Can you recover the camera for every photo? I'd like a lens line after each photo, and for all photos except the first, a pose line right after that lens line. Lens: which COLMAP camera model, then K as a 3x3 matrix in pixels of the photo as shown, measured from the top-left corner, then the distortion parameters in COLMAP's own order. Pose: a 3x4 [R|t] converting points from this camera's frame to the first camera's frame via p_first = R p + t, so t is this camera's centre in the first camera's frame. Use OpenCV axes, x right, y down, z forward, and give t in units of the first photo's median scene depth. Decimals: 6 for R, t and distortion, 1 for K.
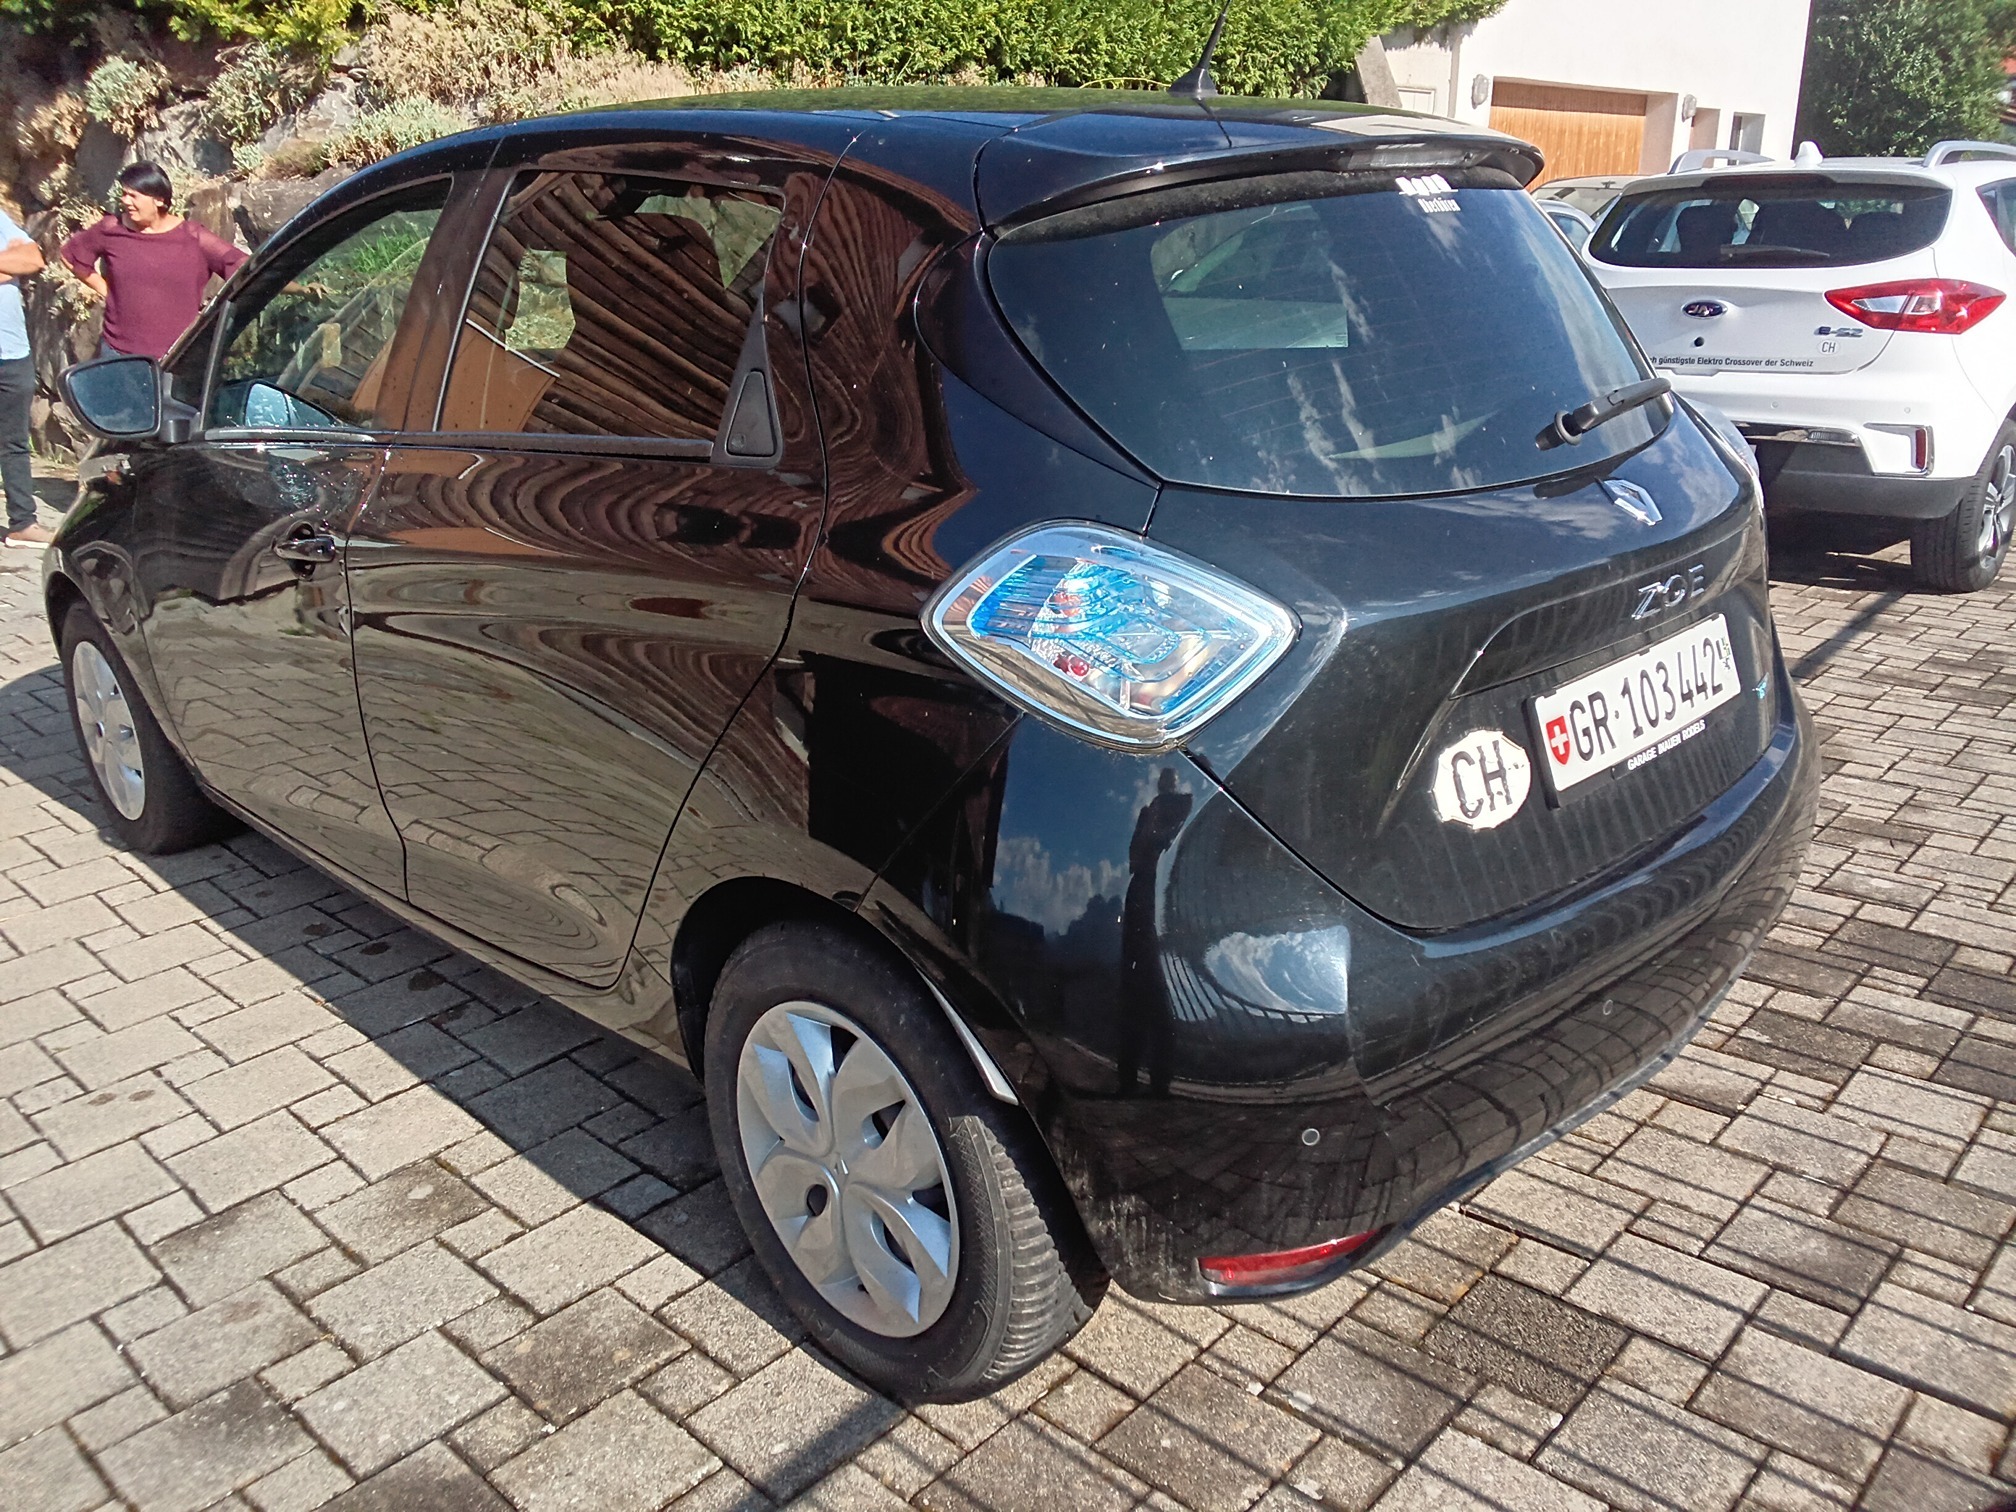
lens RADIAL K [[1588.5, 0, 999.6], [0, 1588.5, 760.7], [0, 0, 1]] dist [0.079918, -0.122404]
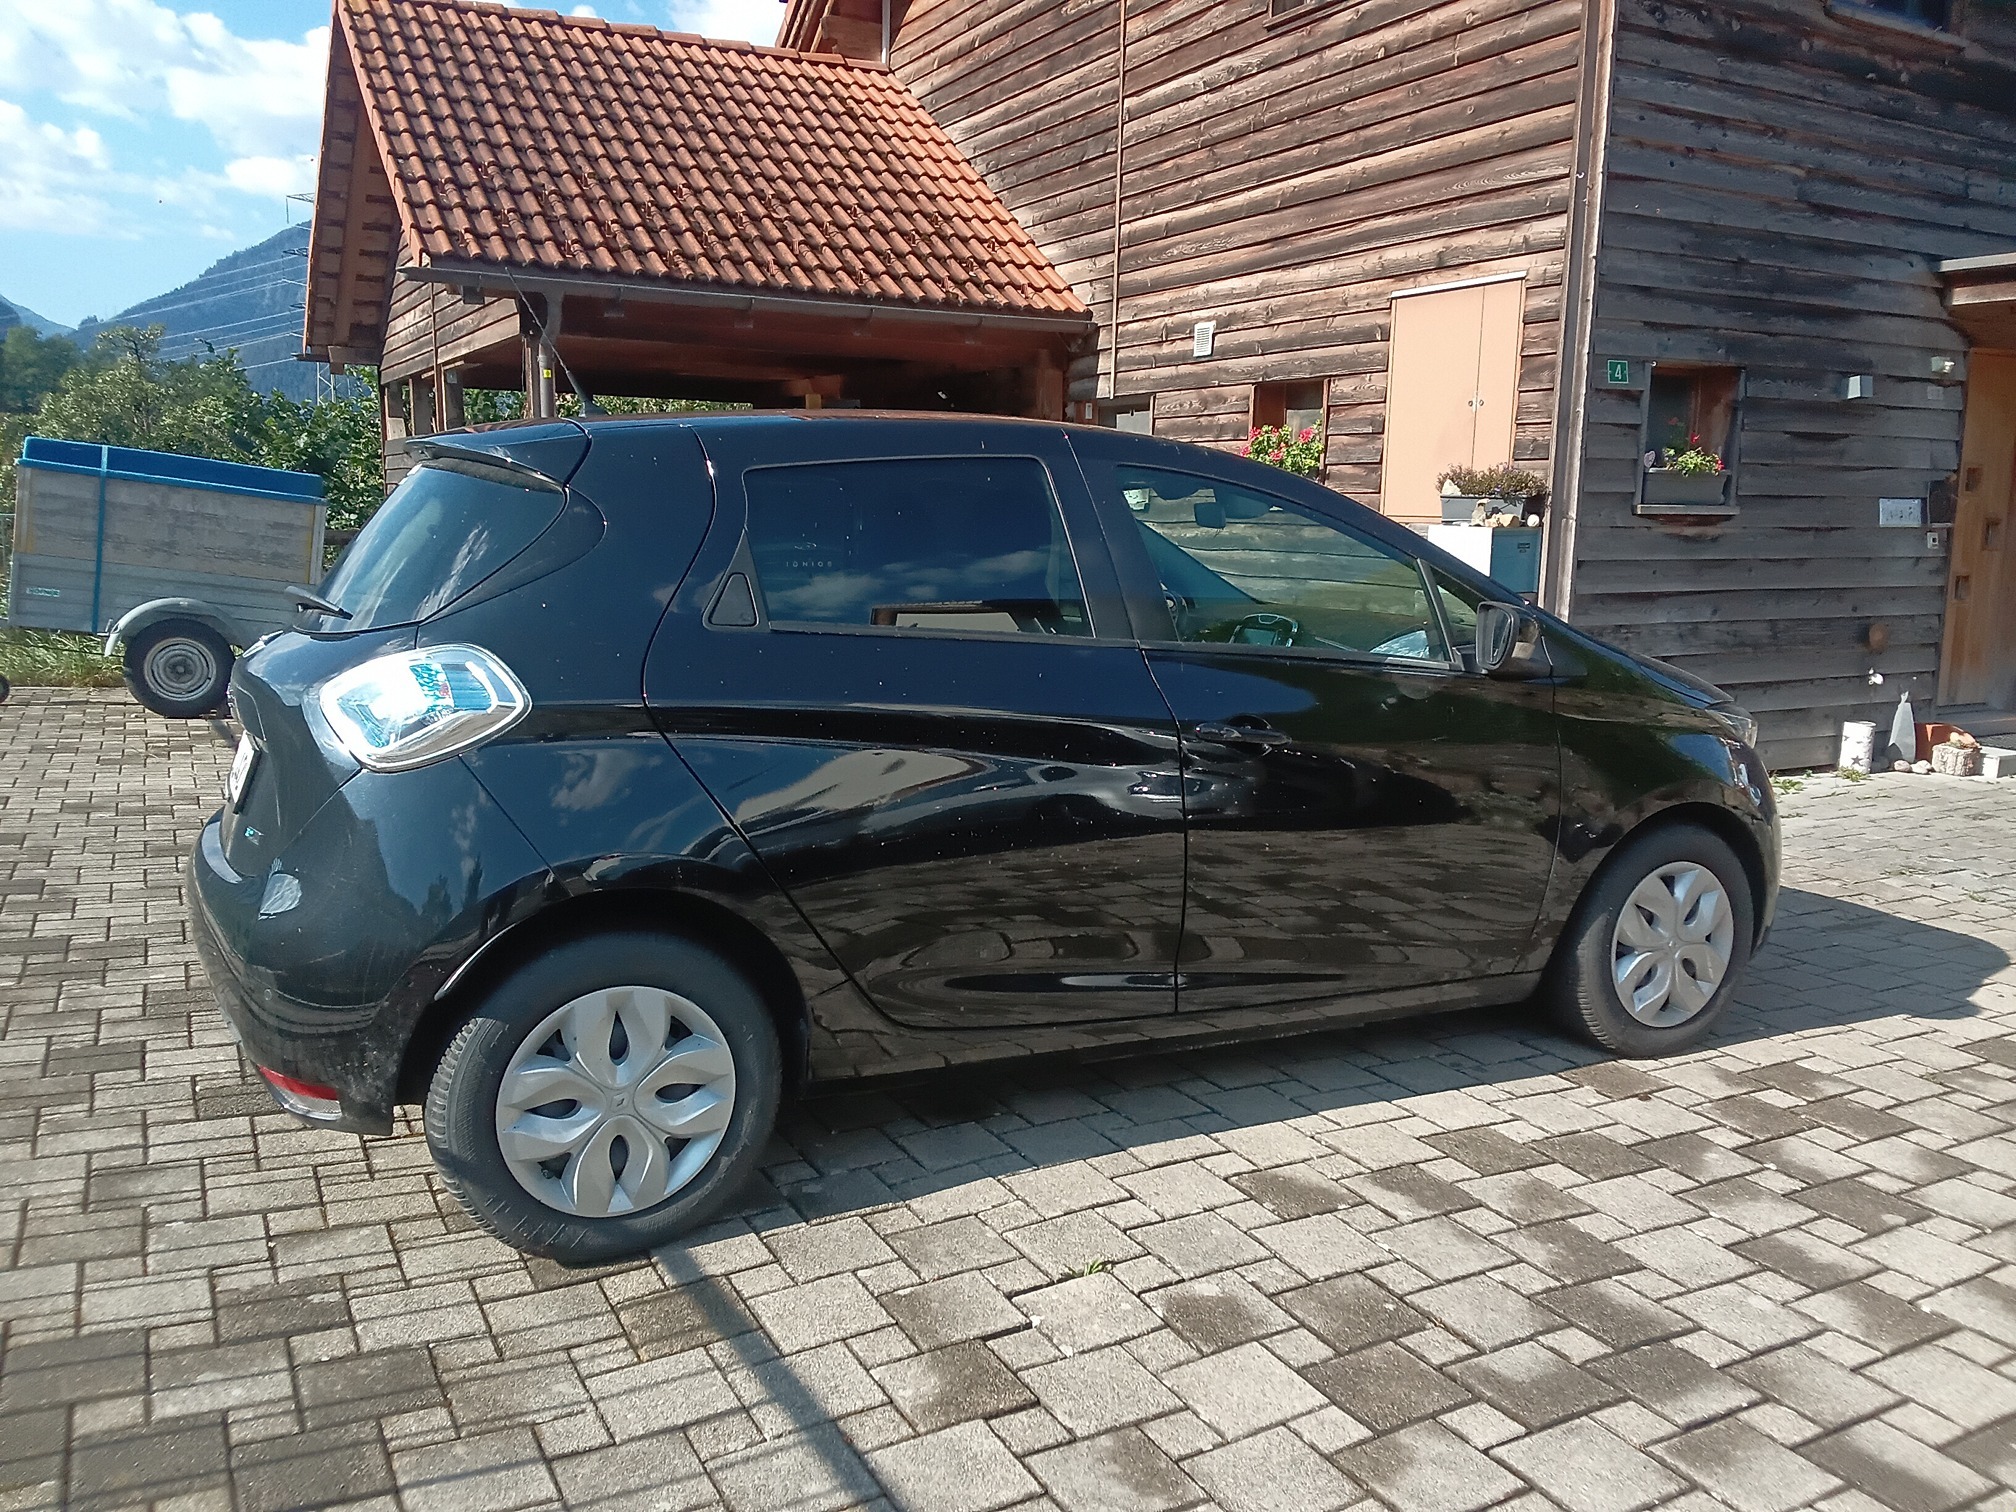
lens RADIAL K [[1588.5, 0, 1023.5], [0, 1588.5, 760.4], [0, 0, 1]] dist [0.079918, -0.122404]
pose [[-0.318929, 0.158378, -0.934452, 1.153985], [-0.326546, 0.907210, 0.265211, -0.506277], [0.889748, 0.389725, -0.237618, 1.428469]]
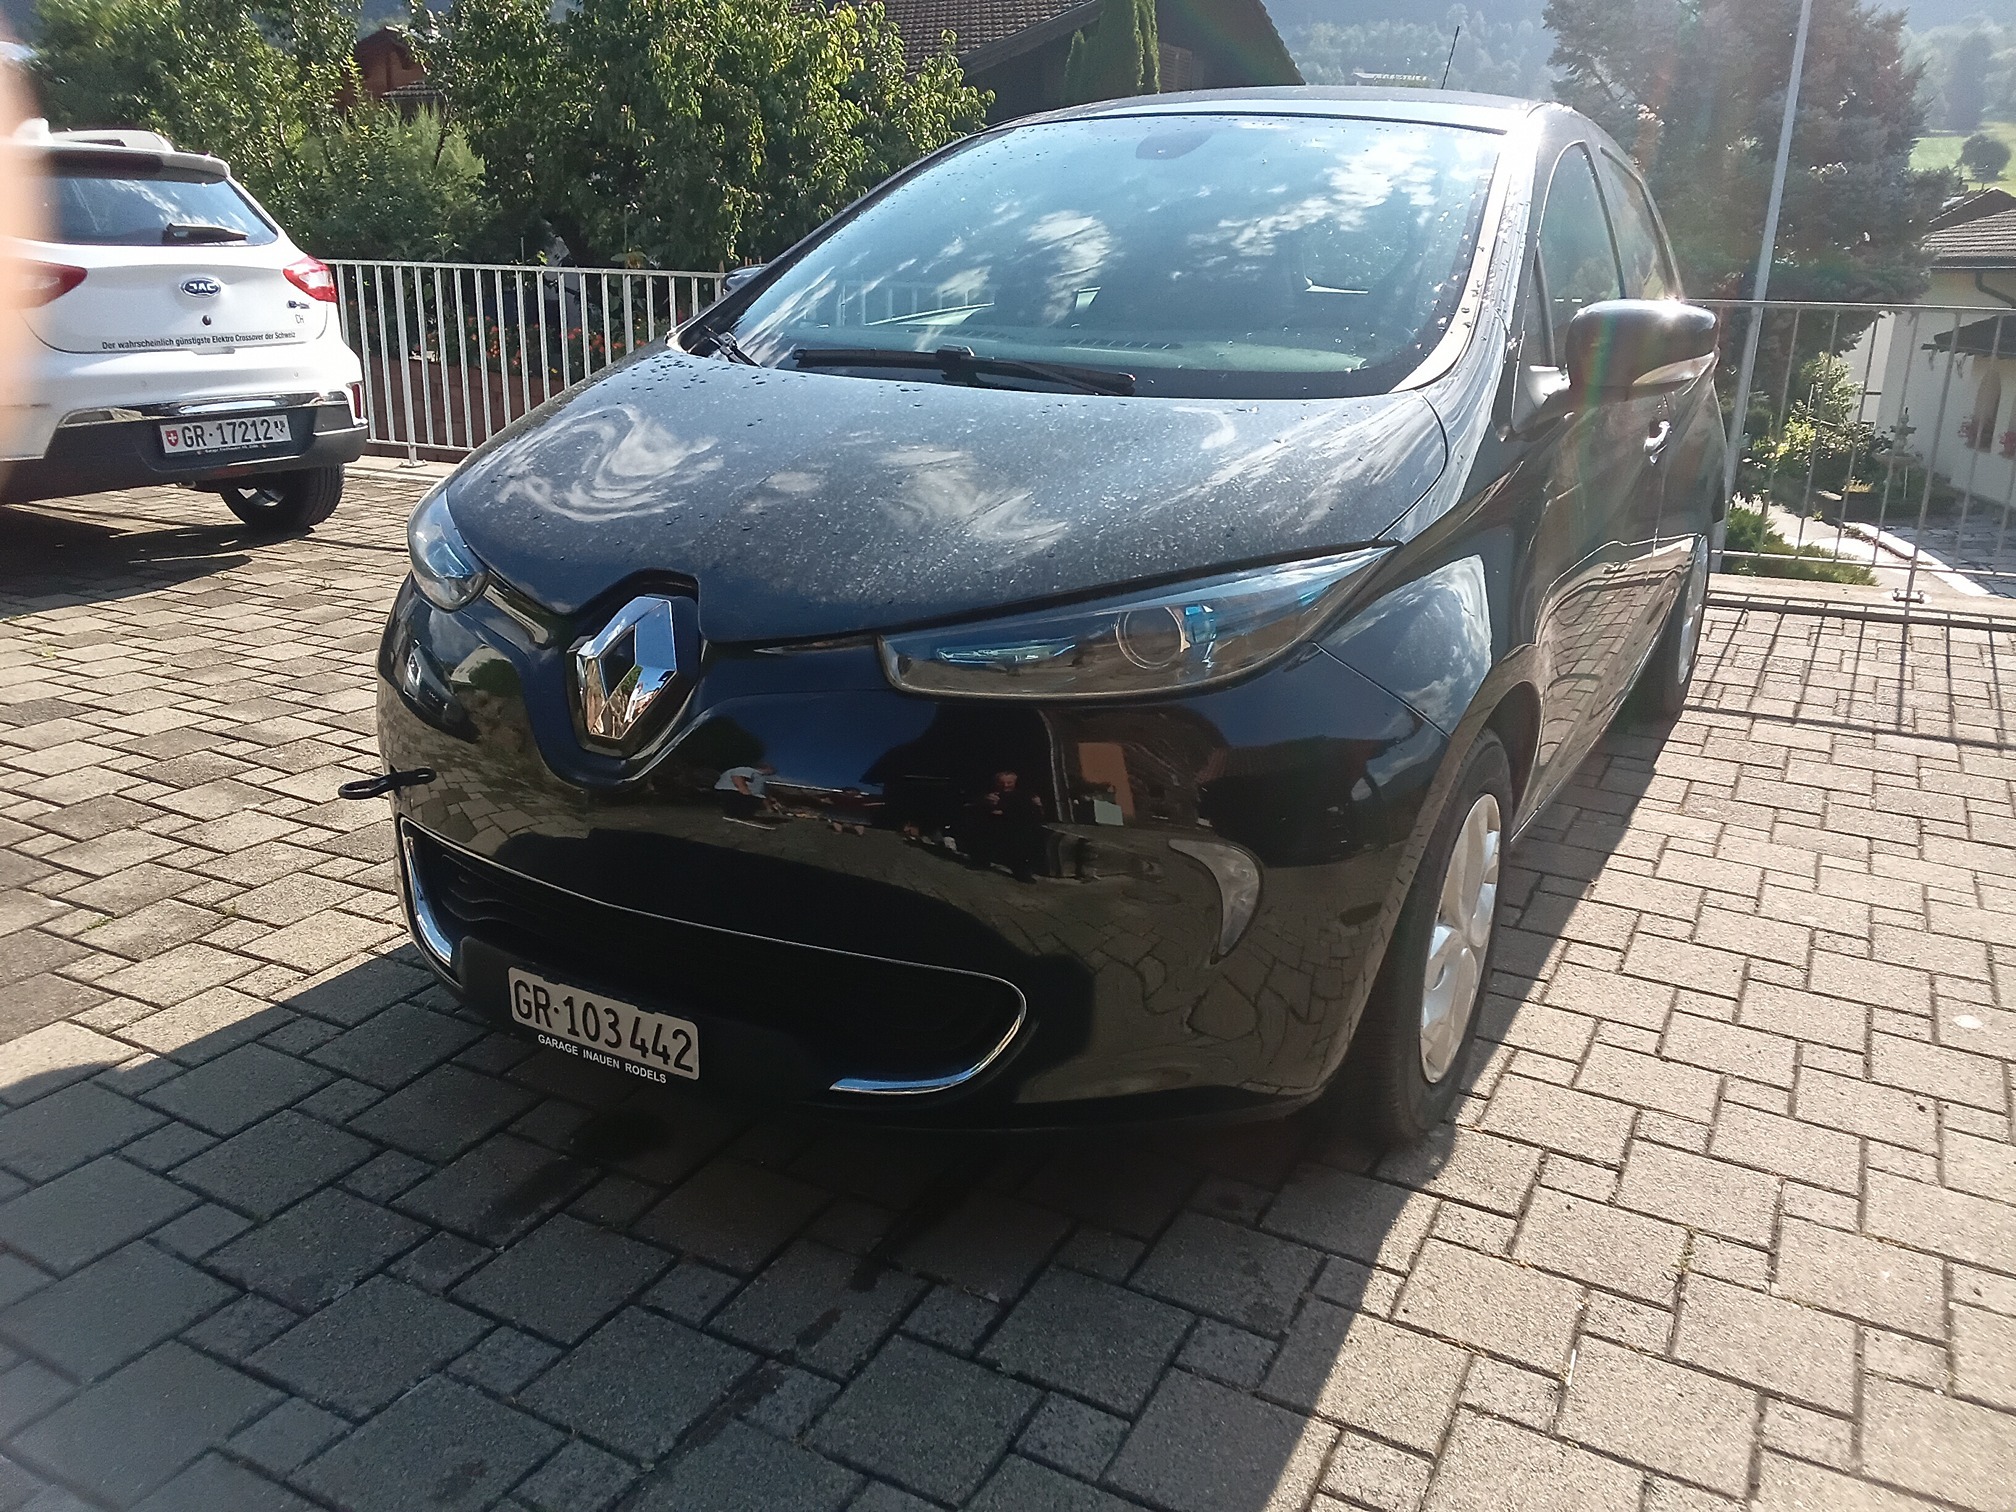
lens RADIAL K [[1588.5, 0, 1013.6], [0, 1588.5, 758.5], [0, 0, 1]] dist [0.079918, -0.122404]
pose [[-0.267340, -0.284327, 0.920700, -1.358020], [0.294899, 0.885491, 0.359082, -0.454631], [-0.917368, 0.367510, -0.152879, 1.560658]]
